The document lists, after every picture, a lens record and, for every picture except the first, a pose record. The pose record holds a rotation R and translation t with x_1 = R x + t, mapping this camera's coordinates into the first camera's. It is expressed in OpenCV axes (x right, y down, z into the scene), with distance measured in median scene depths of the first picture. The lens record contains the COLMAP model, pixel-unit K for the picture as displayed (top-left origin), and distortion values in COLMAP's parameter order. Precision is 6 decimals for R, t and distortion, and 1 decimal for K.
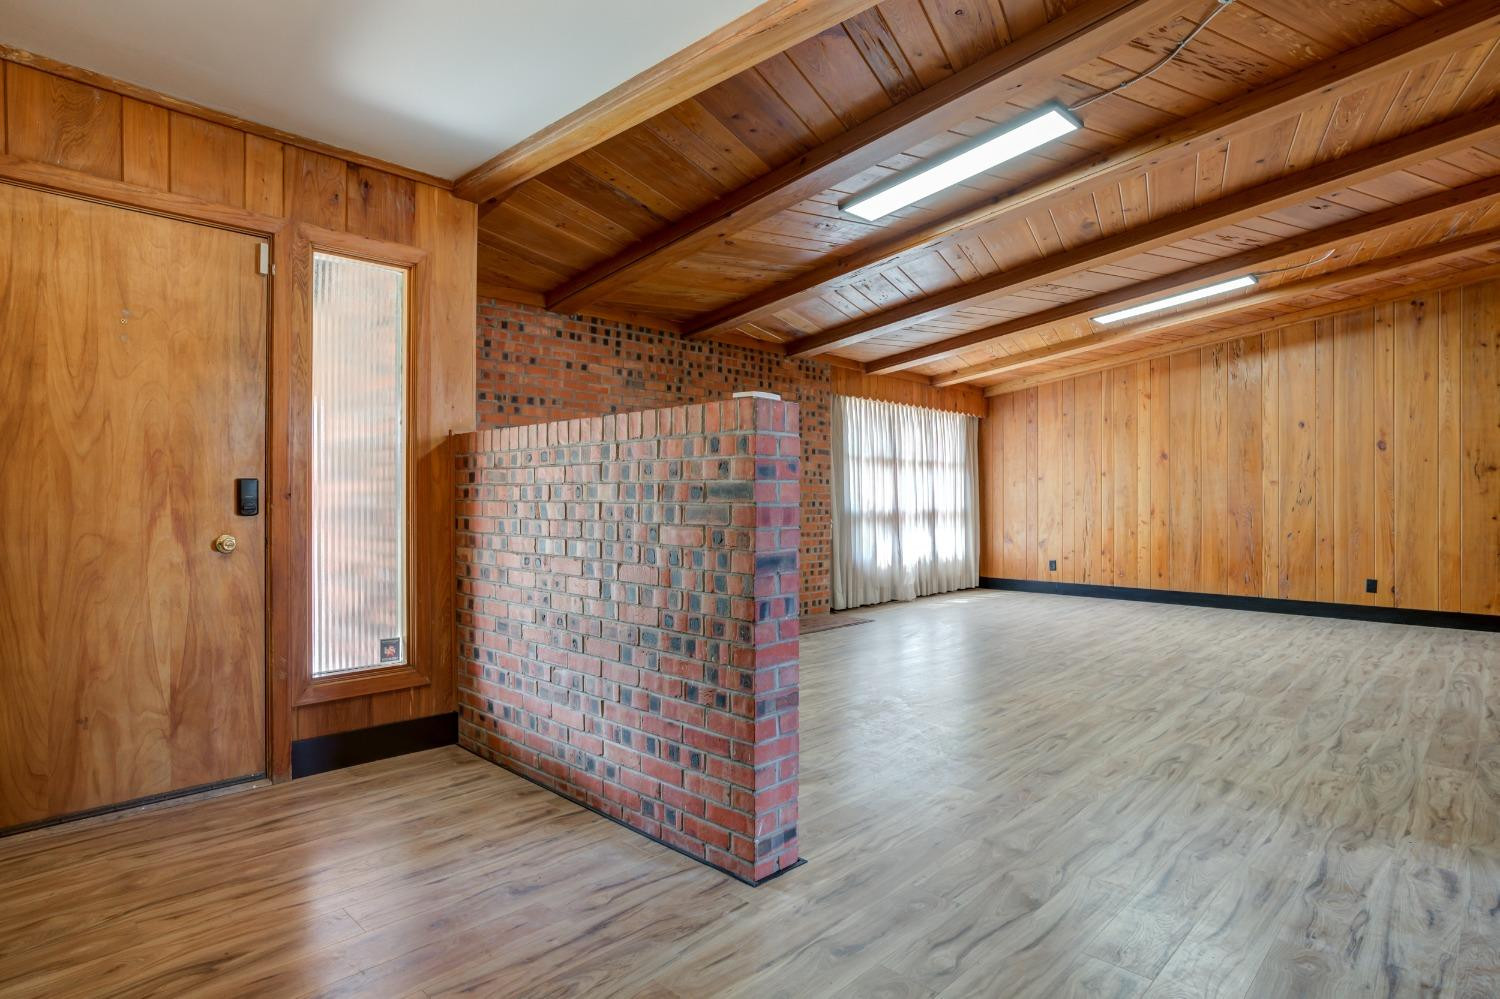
lens RADIAL K [[820.7, 0, 728.8], [0, 820.7, 498.7], [0, 0, 1]] dist [-0.054834, 0.034560]
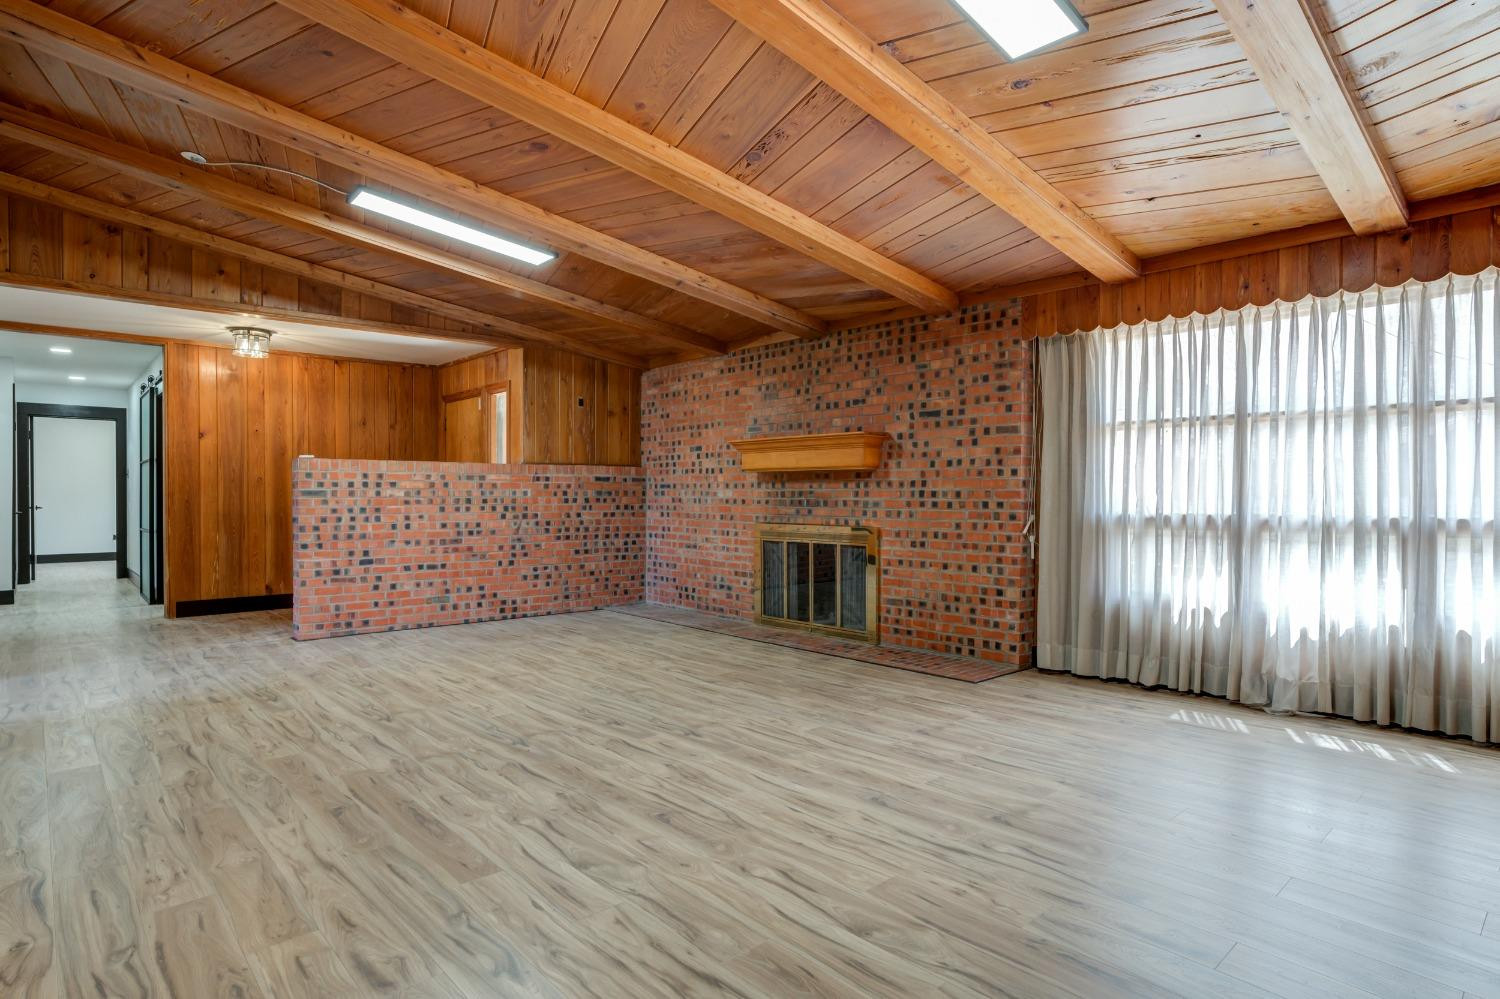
lens RADIAL K [[834.9, 0, 803.1], [0, 834.9, 510.0], [0, 0, 1]] dist [-0.072765, 0.046322]
pose [[-0.036813, 0.013232, -0.999235, 0.874005], [-0.003945, 0.999903, 0.013387, 0.002029], [0.999314, 0.004435, -0.036757, 0.913630]]
